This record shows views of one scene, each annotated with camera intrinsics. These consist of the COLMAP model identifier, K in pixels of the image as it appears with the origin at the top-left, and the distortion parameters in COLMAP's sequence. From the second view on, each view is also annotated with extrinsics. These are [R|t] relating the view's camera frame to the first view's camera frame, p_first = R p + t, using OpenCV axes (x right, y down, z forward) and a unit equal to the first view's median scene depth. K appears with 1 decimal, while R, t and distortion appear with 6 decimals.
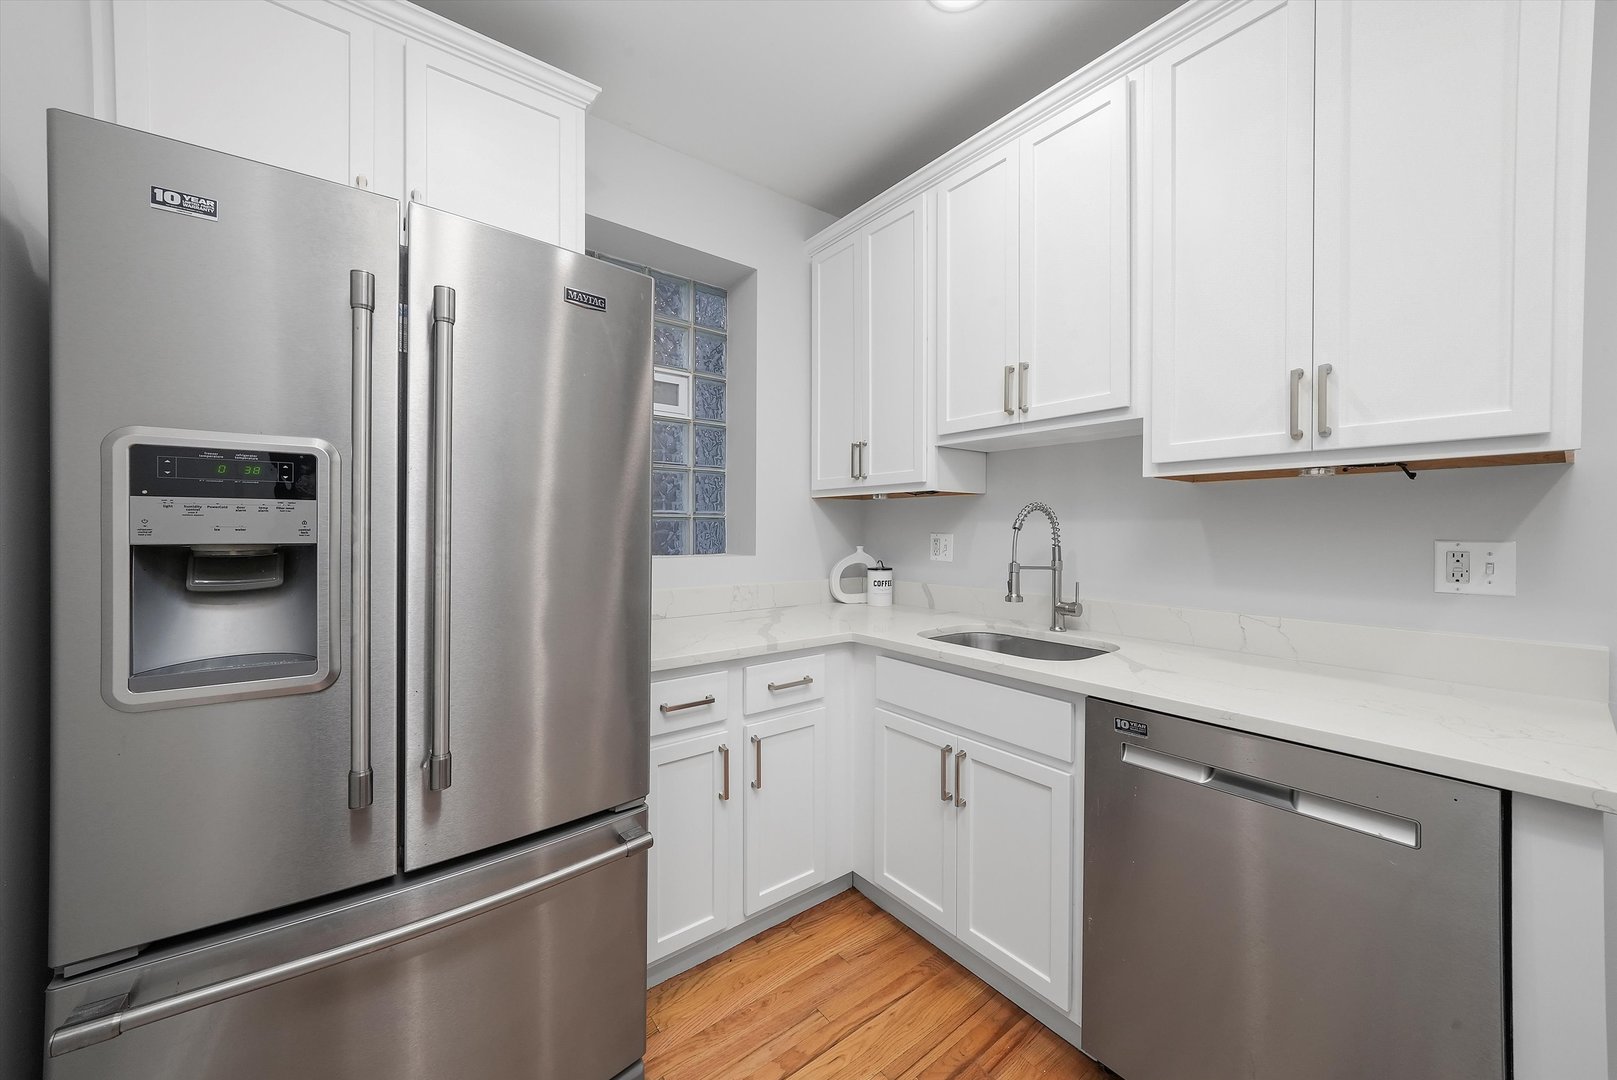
lens RADIAL K [[588.0, 0, 819.5], [0, 588.0, 532.1], [0, 0, 1]] dist [-0.001546, -0.000024]
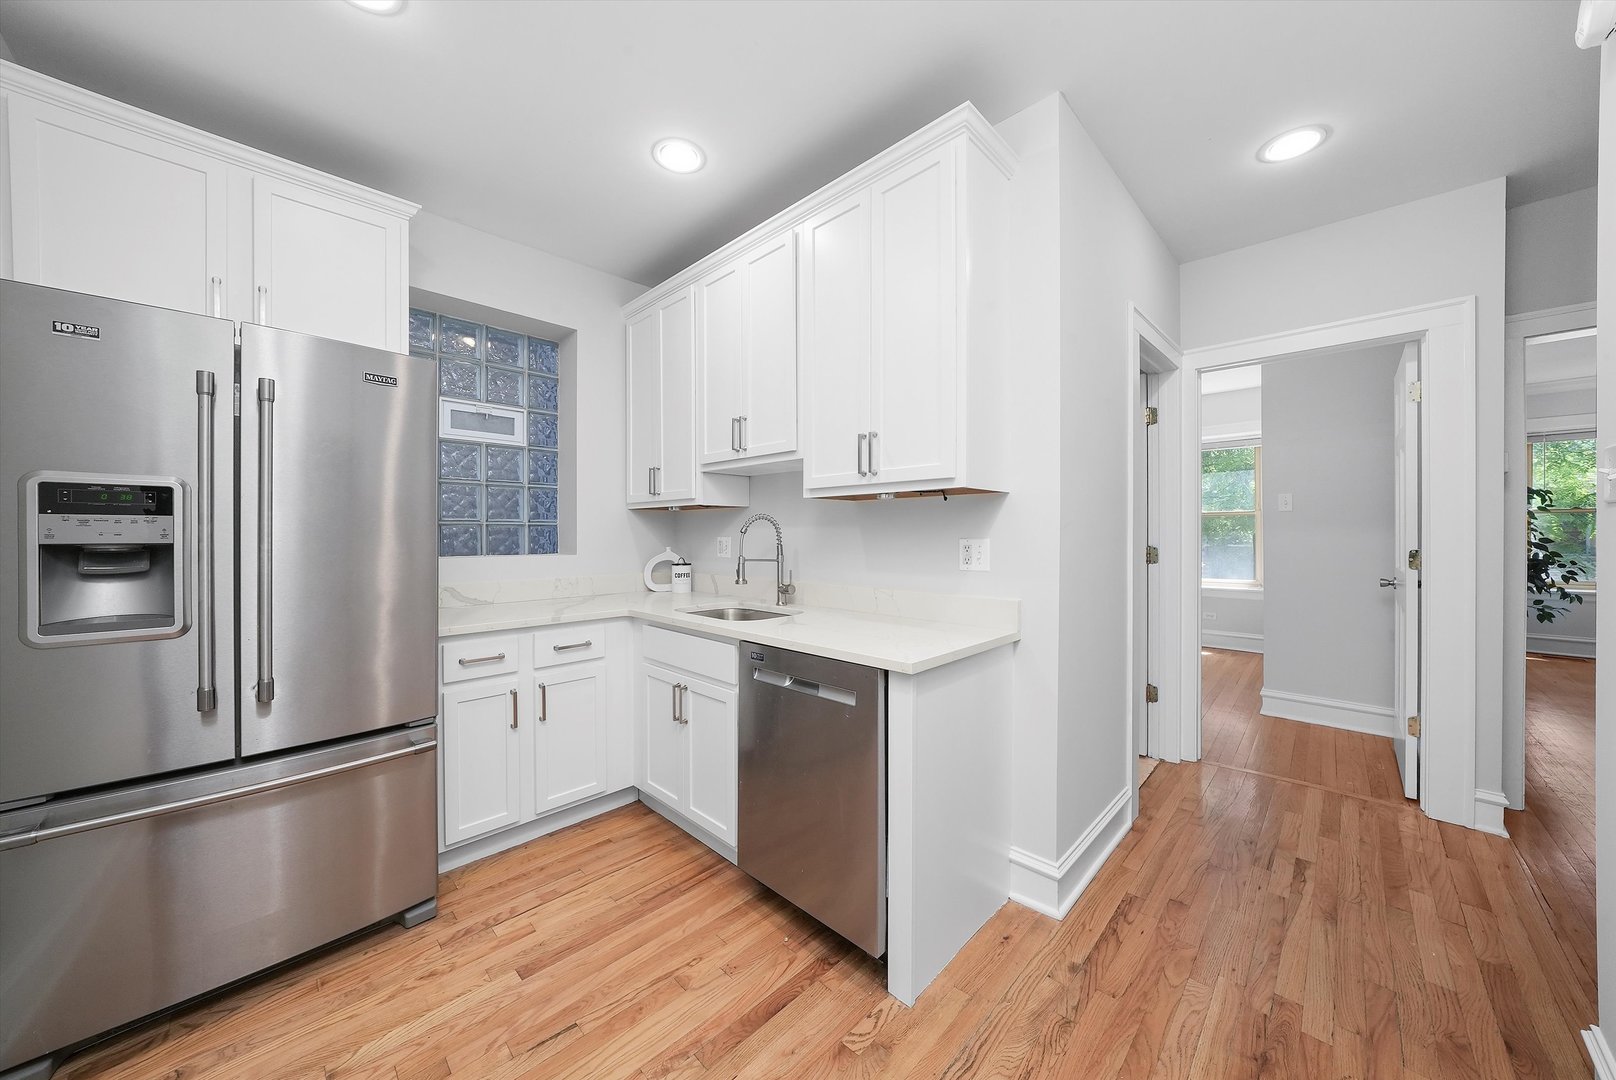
lens RADIAL K [[557.5, 0, 813.6], [0, 557.5, 538.0], [0, 0, 1]] dist [-0.001159, 0.000048]
pose [[0.992152, -0.005341, 0.124923, 0.366830], [0.005147, 0.999985, 0.001870, 0.006131], [-0.124931, -0.001212, 0.992165, -0.386035]]
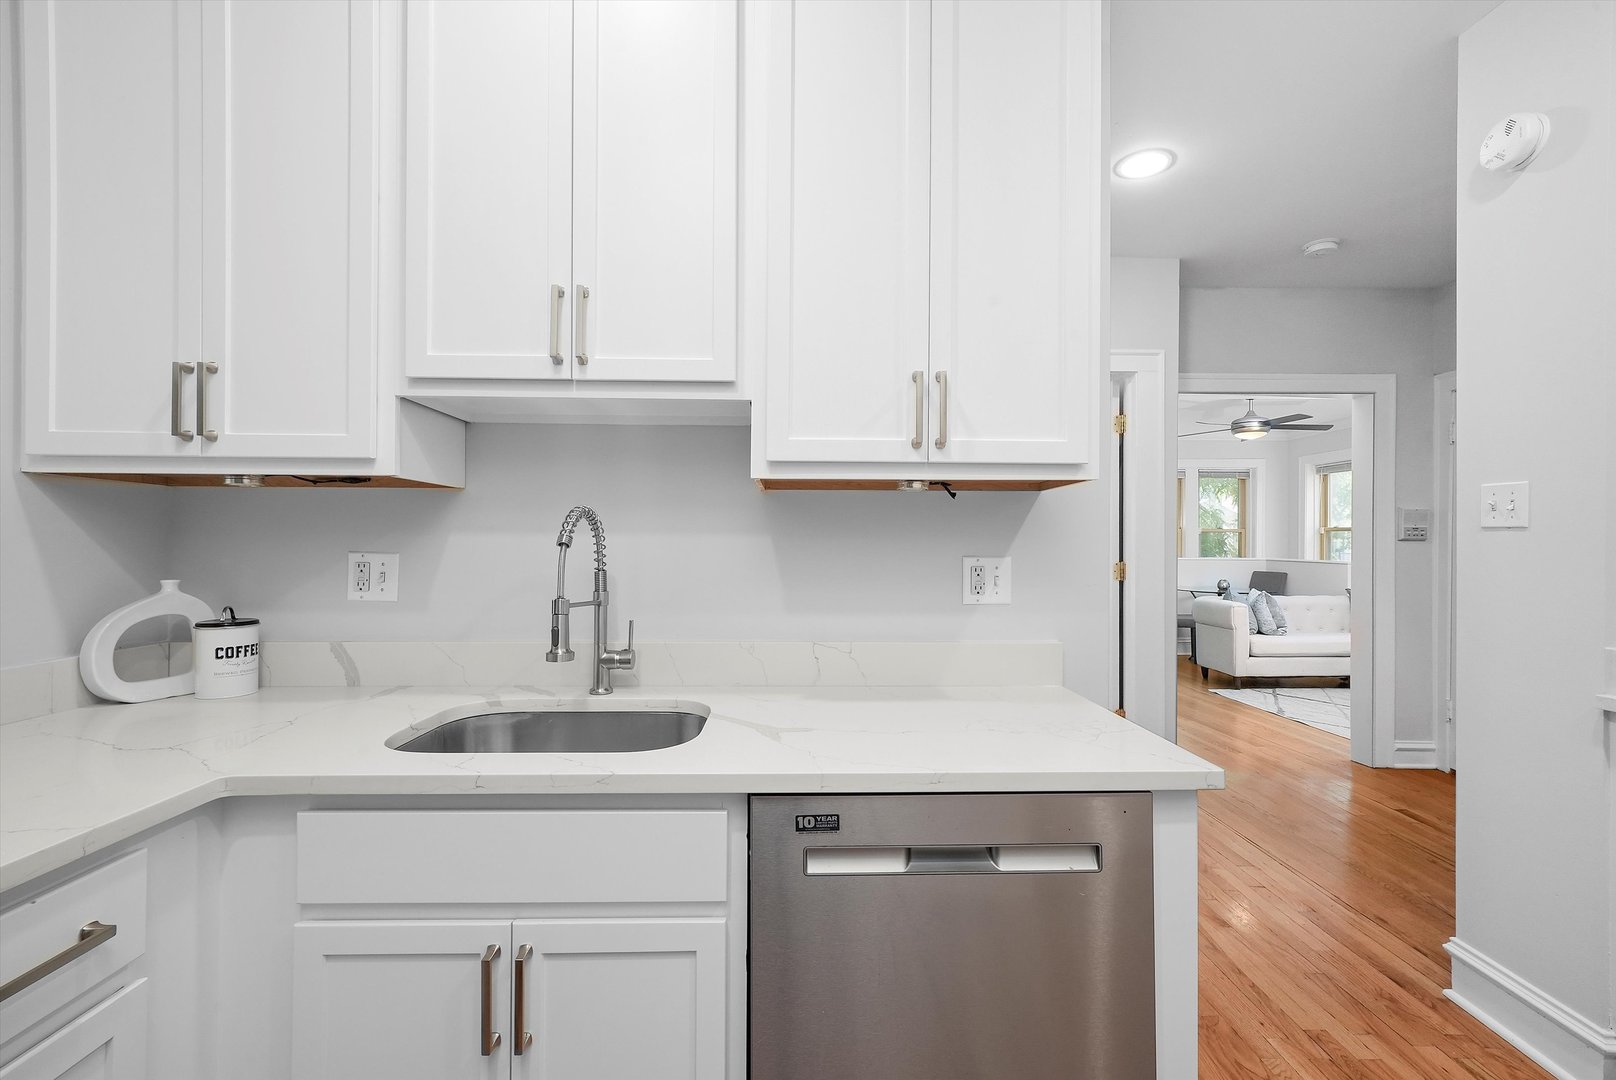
lens RADIAL K [[691.3, 0, 808.0], [0, 691.3, 540.0], [0, 0, 1]] dist [0.001786, 0.000422]
pose [[0.603553, 0.006352, 0.797298, -0.110771], [0.002704, 0.999946, -0.010013, -0.003213], [-0.797319, 0.008199, 0.603503, 0.369186]]
